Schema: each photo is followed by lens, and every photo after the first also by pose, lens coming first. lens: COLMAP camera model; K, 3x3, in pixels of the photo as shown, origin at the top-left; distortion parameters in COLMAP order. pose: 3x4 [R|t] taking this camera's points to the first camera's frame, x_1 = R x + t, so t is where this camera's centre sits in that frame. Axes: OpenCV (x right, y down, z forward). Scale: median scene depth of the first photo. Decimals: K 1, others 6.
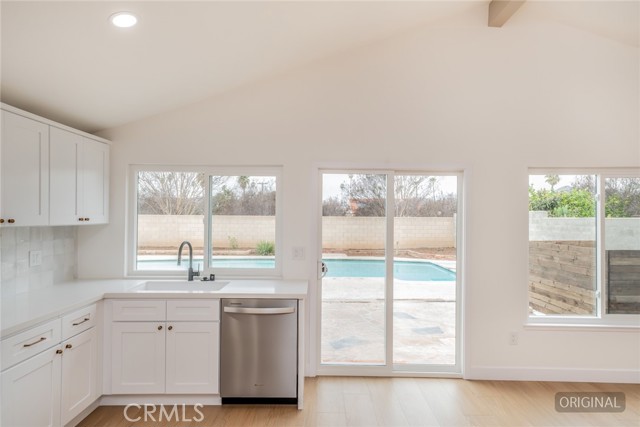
lens RADIAL K [[383.2, 0, 320.0], [0, 383.2, 213.5], [0, 0, 1]] dist [0.035739, 0.001670]
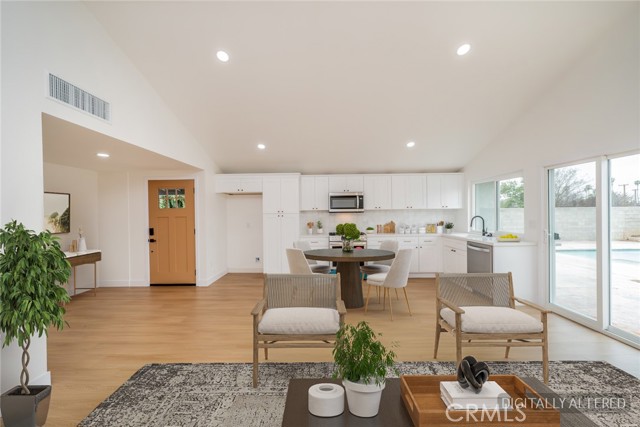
lens RADIAL K [[254.7, 0, 320.0], [0, 254.7, 213.5], [0, 0, 1]] dist [-0.000278, 0.000091]
pose [[-0.020908, -0.004728, -0.999770, 1.011944], [0.019285, 0.999801, -0.005131, 0.048458], [0.999595, -0.019388, -0.020813, 0.175938]]
